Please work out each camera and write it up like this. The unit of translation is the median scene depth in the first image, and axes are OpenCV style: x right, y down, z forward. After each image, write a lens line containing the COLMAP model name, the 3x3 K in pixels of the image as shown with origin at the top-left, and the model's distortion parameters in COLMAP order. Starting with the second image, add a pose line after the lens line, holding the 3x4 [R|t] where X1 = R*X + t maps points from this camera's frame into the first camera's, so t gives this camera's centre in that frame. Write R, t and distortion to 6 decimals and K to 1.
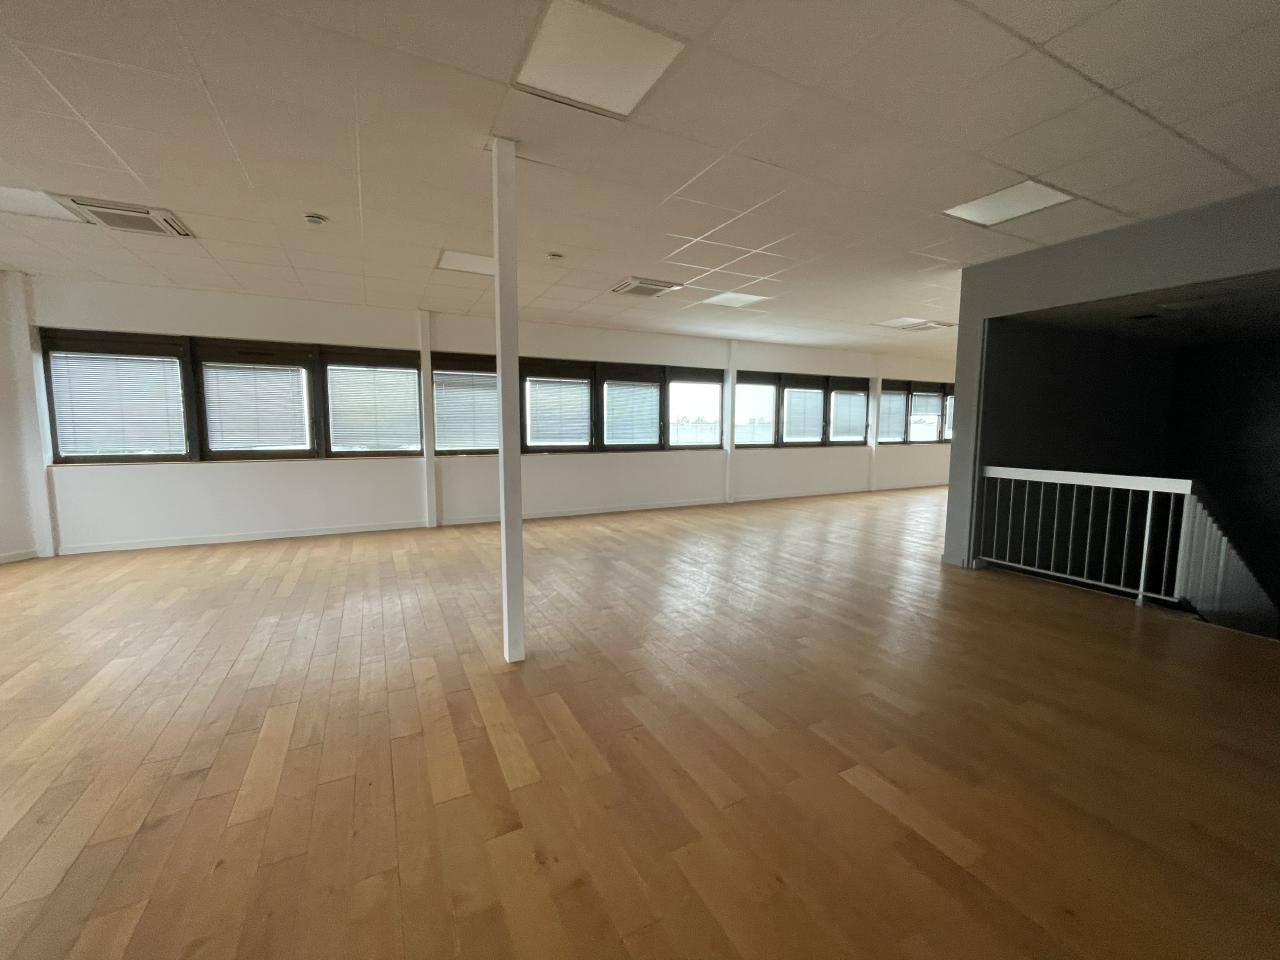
lens RADIAL K [[519.0, 0, 639.1], [0, 519.0, 480.6], [0, 0, 1]] dist [0.002244, 0.000214]
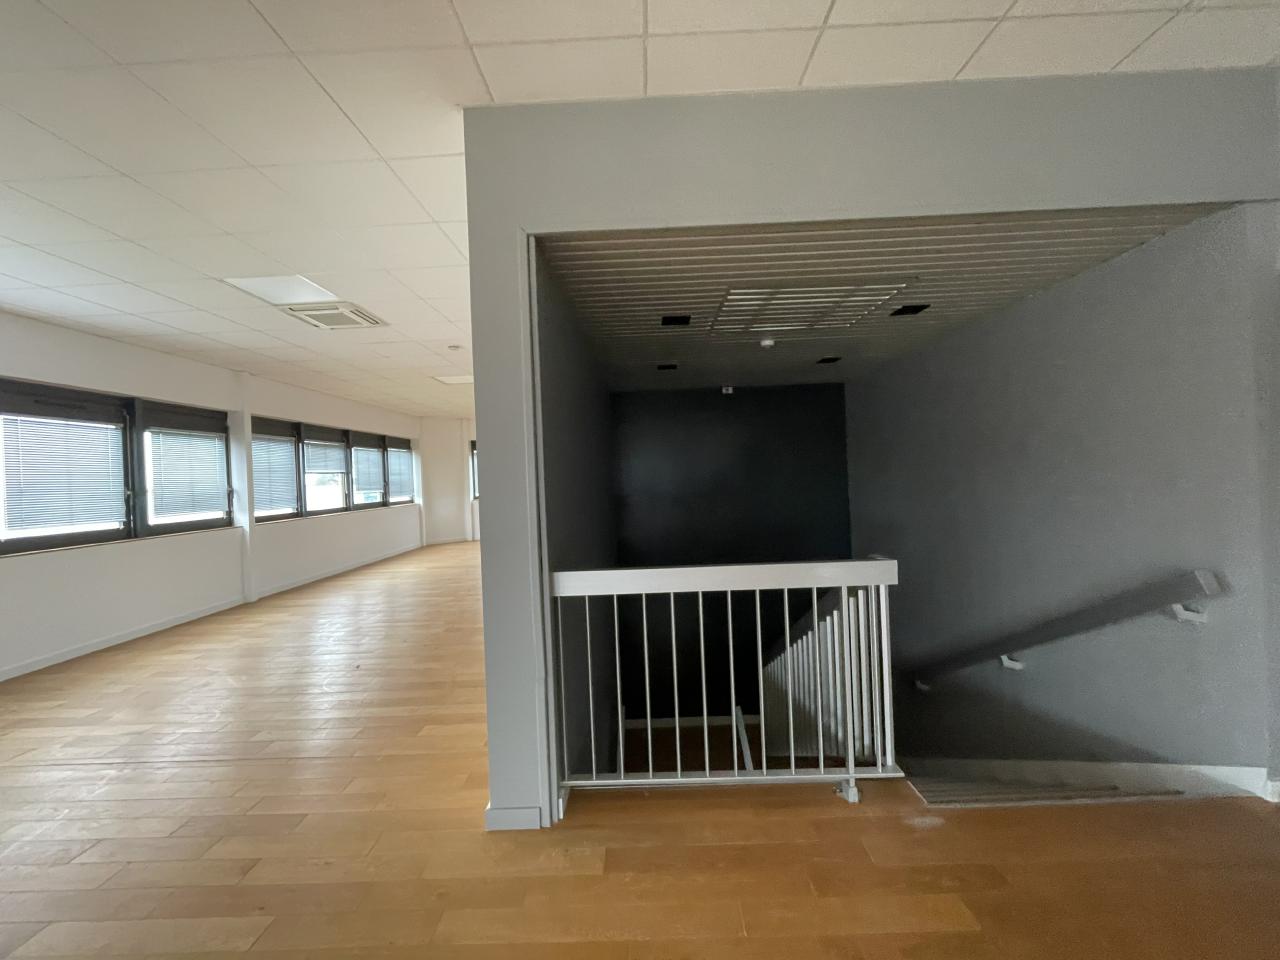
lens RADIAL K [[519.0, 0, 640.6], [0, 519.0, 477.3], [0, 0, 1]] dist [0.002244, 0.000214]
pose [[0.470180, -0.024991, 0.882217, 0.142027], [0.133806, 0.990063, -0.043266, -0.035468], [-0.872368, 0.138389, 0.468852, 0.323946]]
